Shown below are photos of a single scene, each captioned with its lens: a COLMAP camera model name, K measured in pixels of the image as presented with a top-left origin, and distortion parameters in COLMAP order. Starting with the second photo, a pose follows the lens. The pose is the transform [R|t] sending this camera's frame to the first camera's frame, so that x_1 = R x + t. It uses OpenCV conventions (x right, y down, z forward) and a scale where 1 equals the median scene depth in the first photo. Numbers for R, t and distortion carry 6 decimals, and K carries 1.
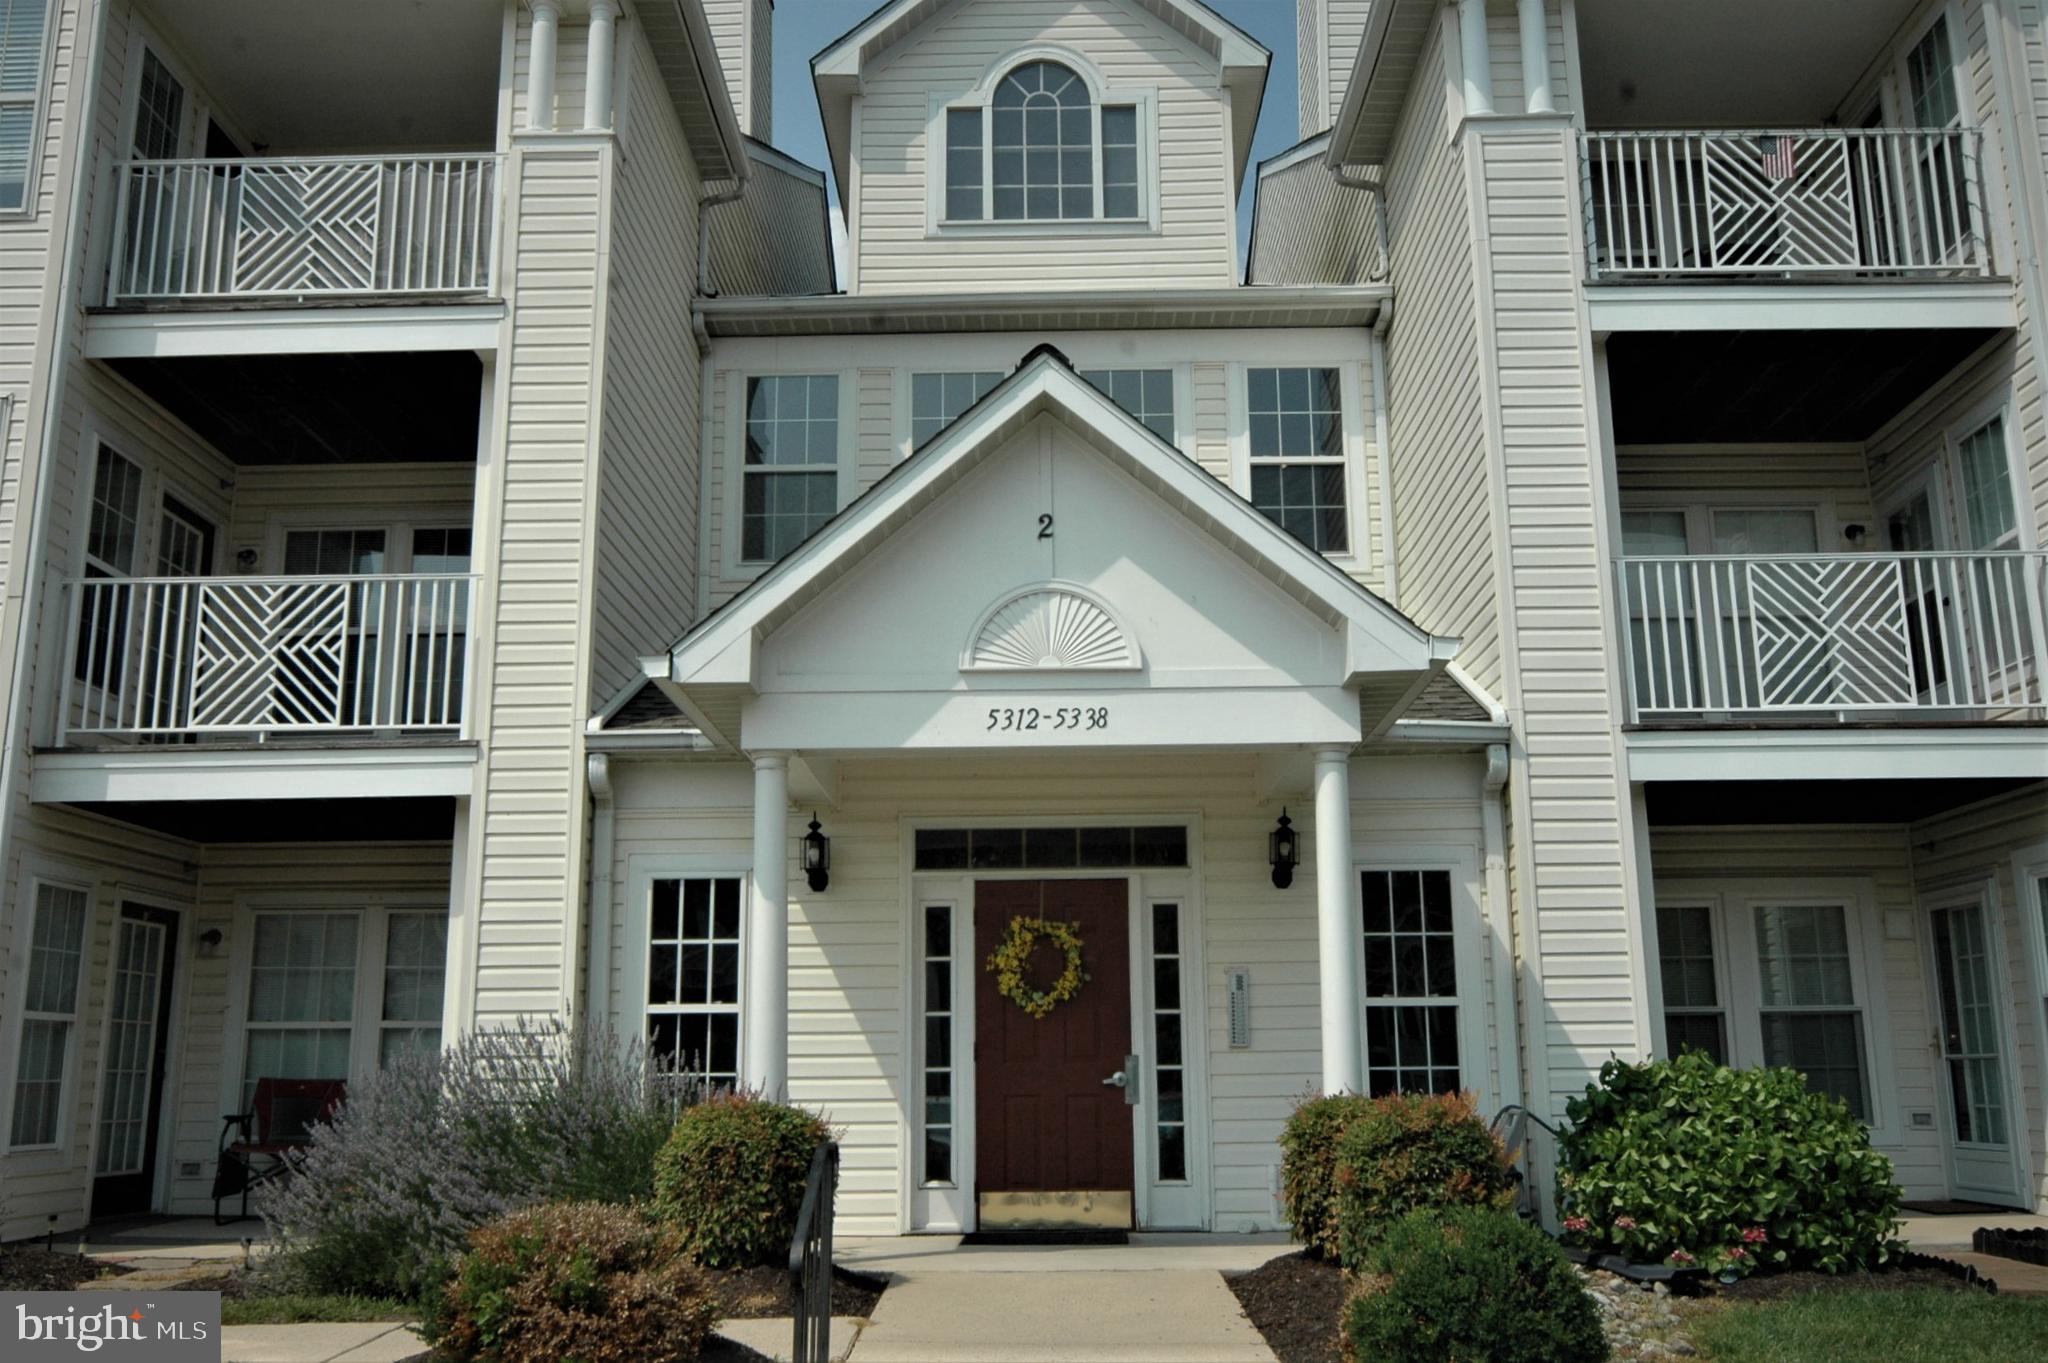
lens RADIAL K [[1716.5, 0, 1024.0], [0, 1716.5, 681.5], [0, 0, 1]] dist [-0.005082, -0.001591]
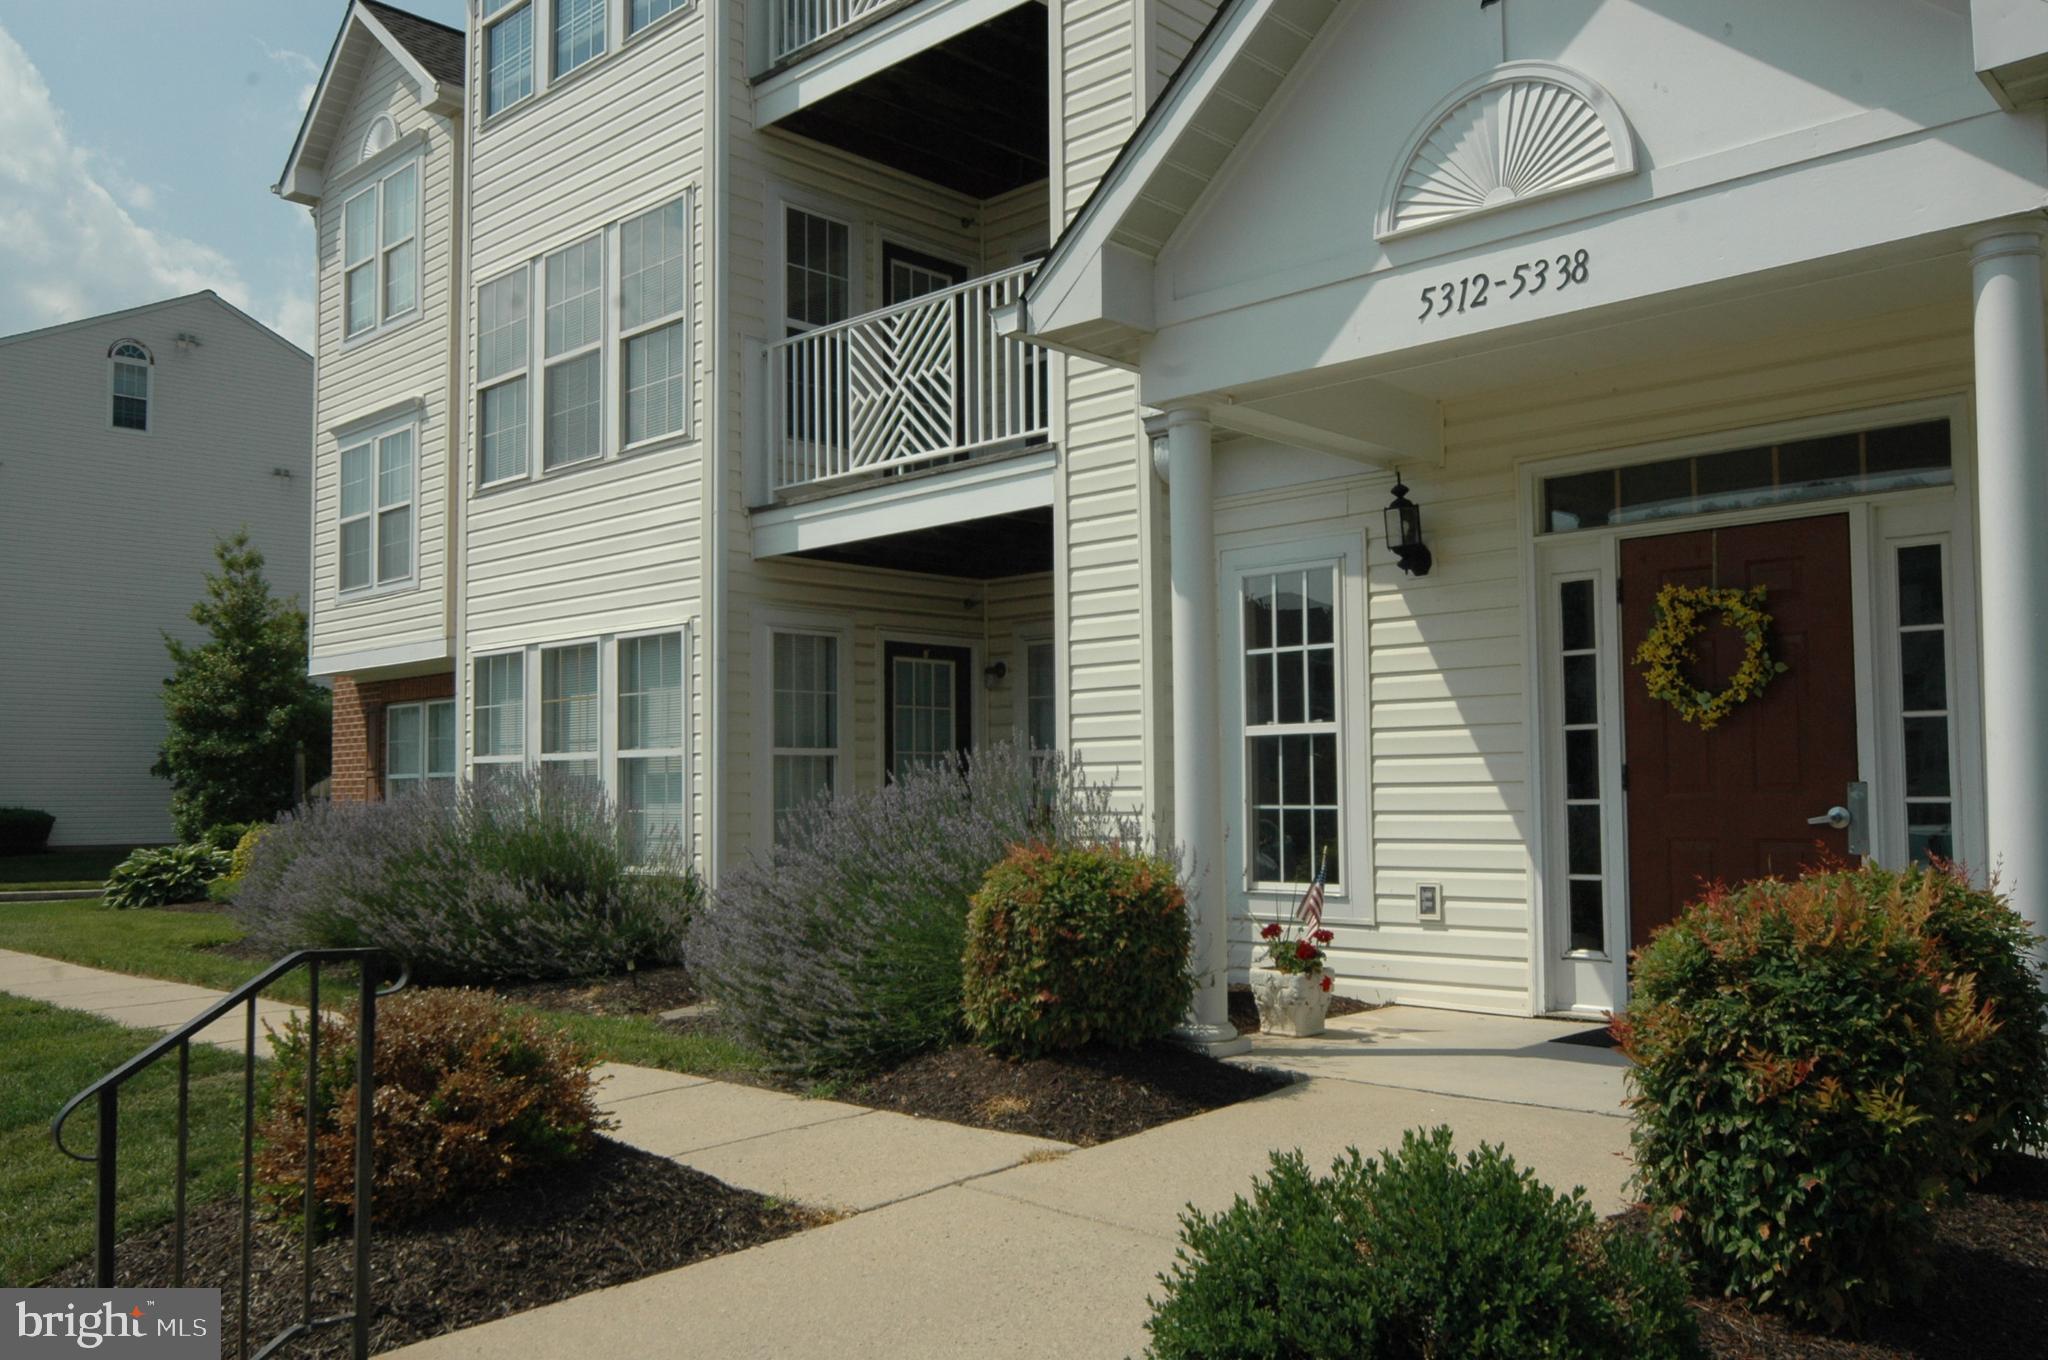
lens RADIAL K [[1674.7, 0, 1024.0], [0, 1674.7, 680.0], [0, 0, 1]] dist [0.000272, -0.001486]
pose [[0.733075, -0.046424, -0.678562, 0.260139], [0.158638, 0.981822, 0.104210, 0.062629], [0.661389, -0.184039, 0.727113, 0.330971]]
